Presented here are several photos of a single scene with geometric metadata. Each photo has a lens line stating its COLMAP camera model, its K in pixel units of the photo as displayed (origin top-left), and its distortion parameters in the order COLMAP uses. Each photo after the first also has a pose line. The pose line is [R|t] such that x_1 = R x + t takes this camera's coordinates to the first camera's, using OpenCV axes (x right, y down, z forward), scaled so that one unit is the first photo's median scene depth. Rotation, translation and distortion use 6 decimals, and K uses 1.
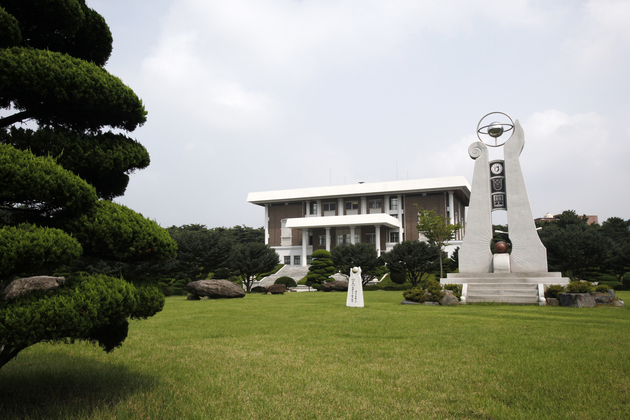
lens RADIAL K [[523.8, 0, 312.7], [0, 523.8, 210.2], [0, 0, 1]] dist [0.007978, -0.000031]
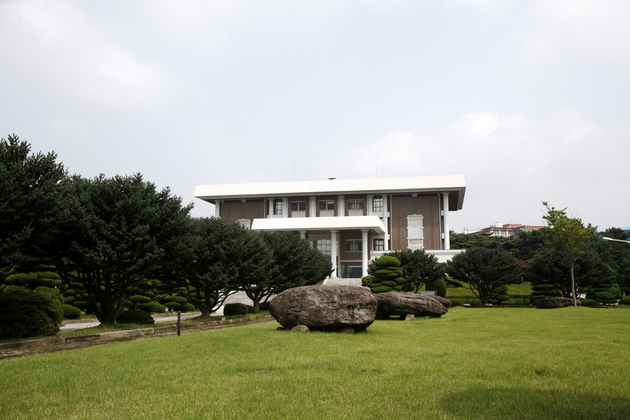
lens RADIAL K [[612.4, 0, 316.3], [0, 612.4, 209.8], [0, 0, 1]] dist [0.014697, 0.000000]
pose [[0.976739, 0.030322, 0.212279, -0.148993], [-0.028903, 0.999534, -0.009783, 0.008256], [-0.212476, 0.003420, 0.977160, 0.051817]]
